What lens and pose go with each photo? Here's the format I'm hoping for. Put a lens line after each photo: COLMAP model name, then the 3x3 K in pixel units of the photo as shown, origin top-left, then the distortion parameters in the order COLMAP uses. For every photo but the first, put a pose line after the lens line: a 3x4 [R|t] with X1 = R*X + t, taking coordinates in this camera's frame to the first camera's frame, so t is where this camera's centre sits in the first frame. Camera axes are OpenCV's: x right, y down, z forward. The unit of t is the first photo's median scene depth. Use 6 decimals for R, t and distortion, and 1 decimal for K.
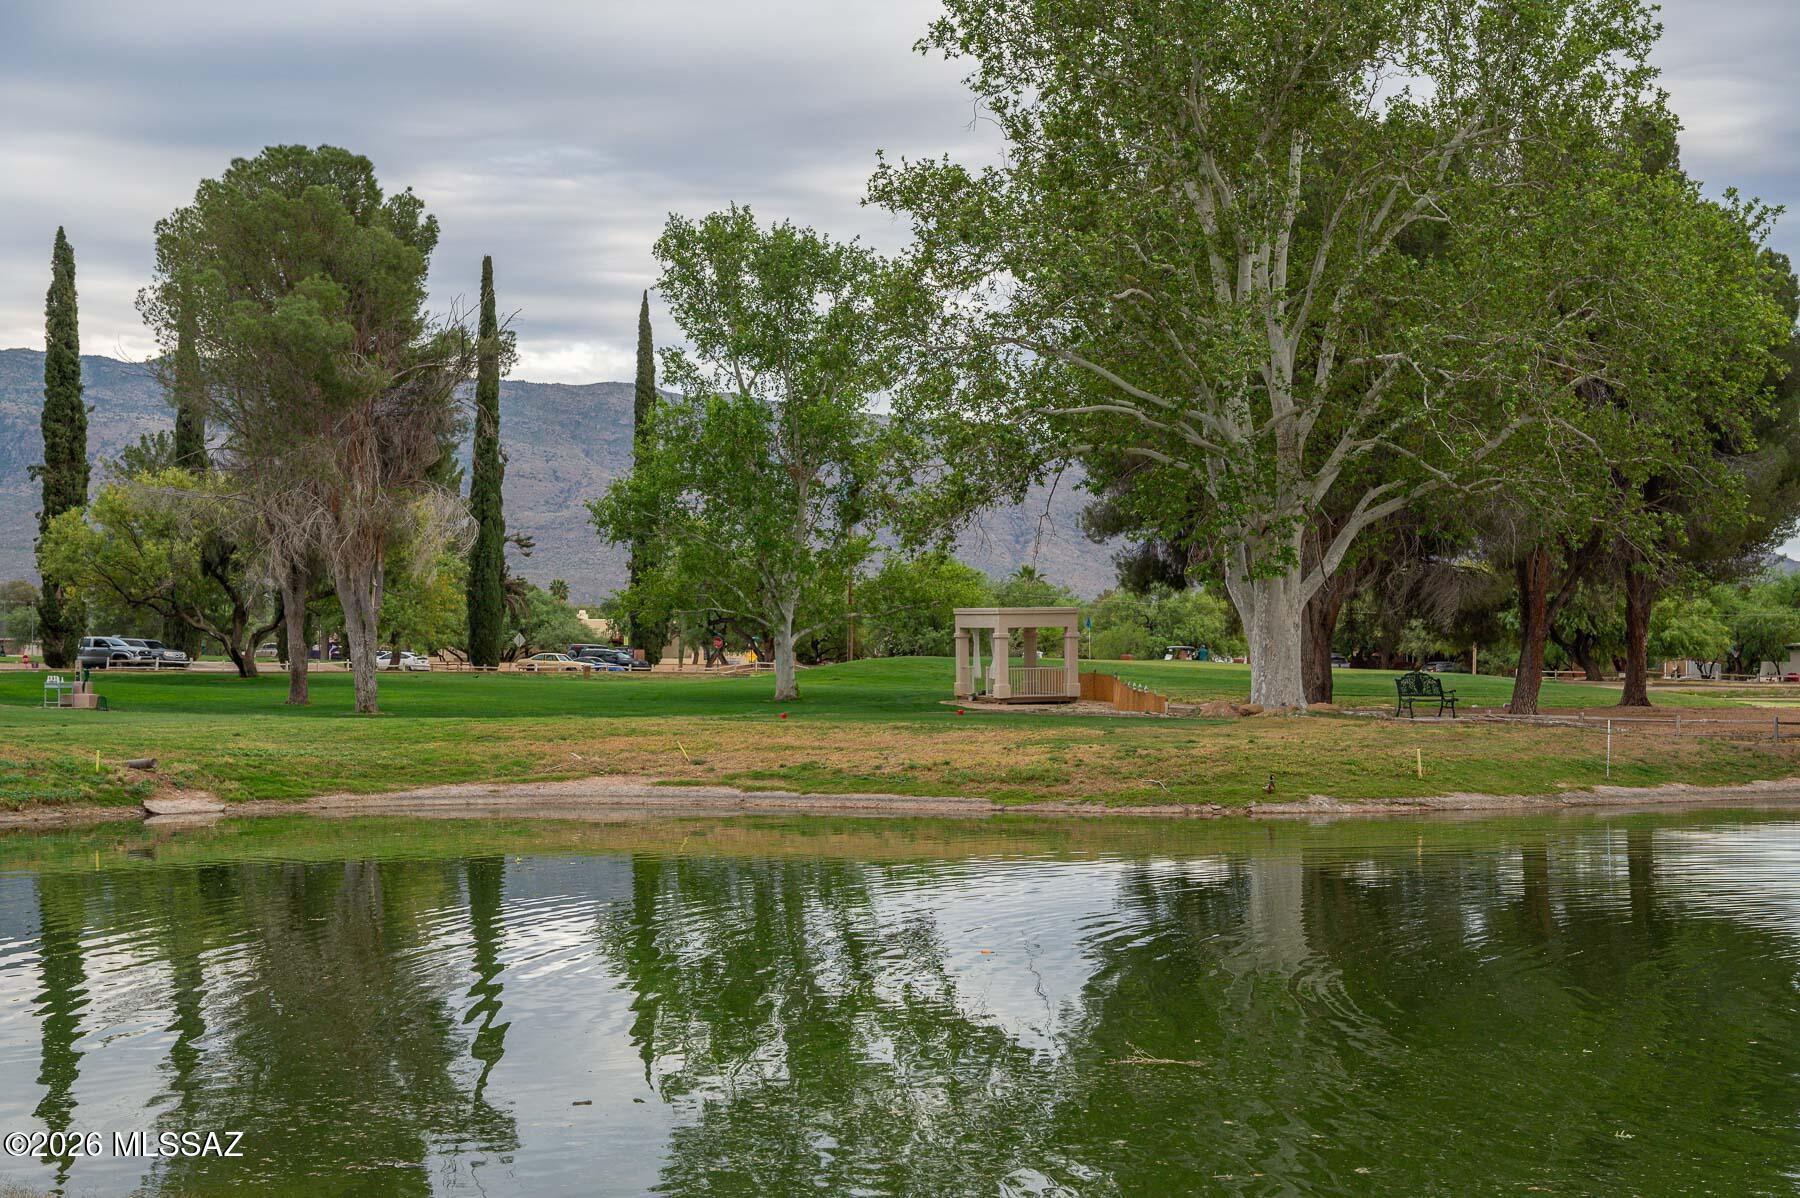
lens RADIAL K [[2853.3, 0, 900.1], [0, 2853.3, 597.7], [0, 0, 1]] dist [-0.002678, 0.000000]
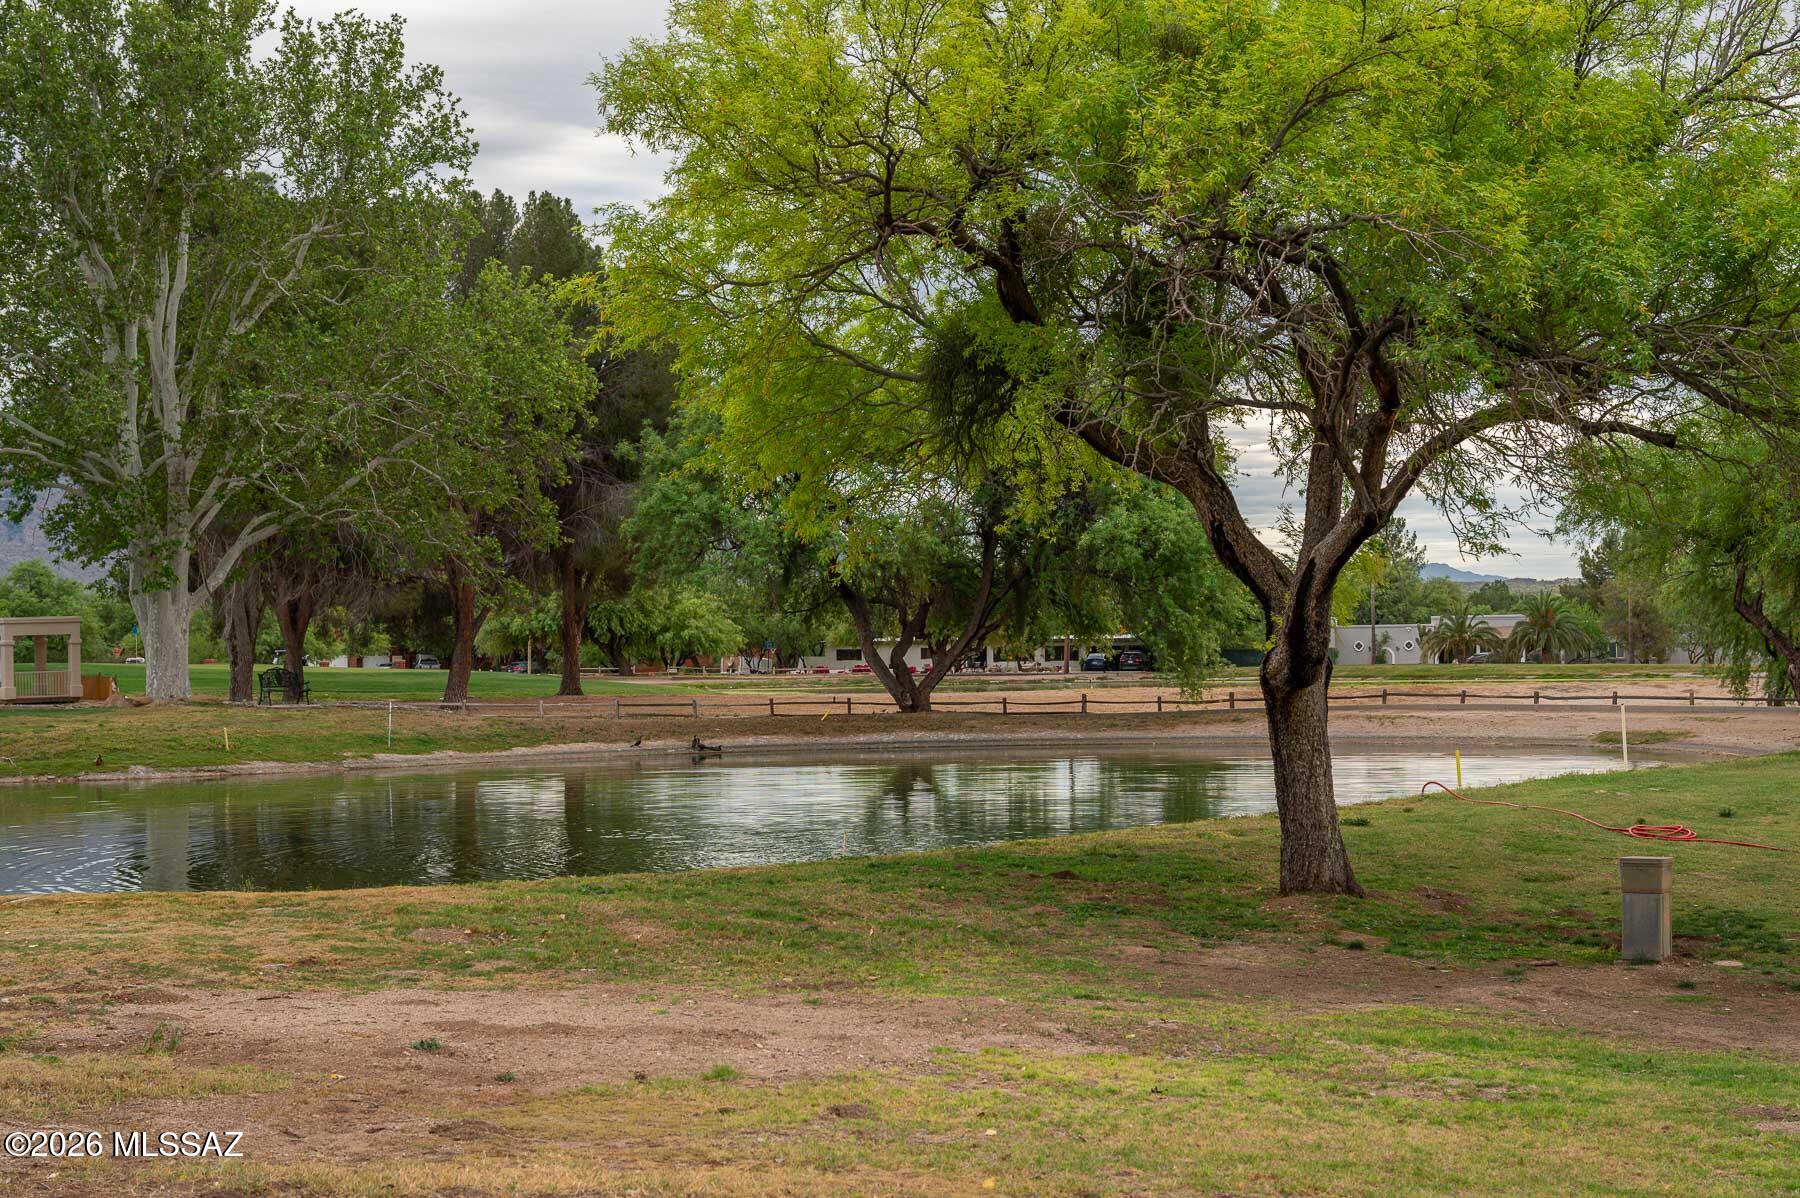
lens RADIAL K [[2853.3, 0, 900.0], [0, 2853.3, 601.4], [0, 0, 1]] dist [-0.002678, 0.000000]
pose [[0.961369, -0.010139, 0.275076, 0.099276], [0.010092, 0.999948, 0.001587, -0.001581], [-0.275077, 0.001251, 0.961421, -0.242785]]
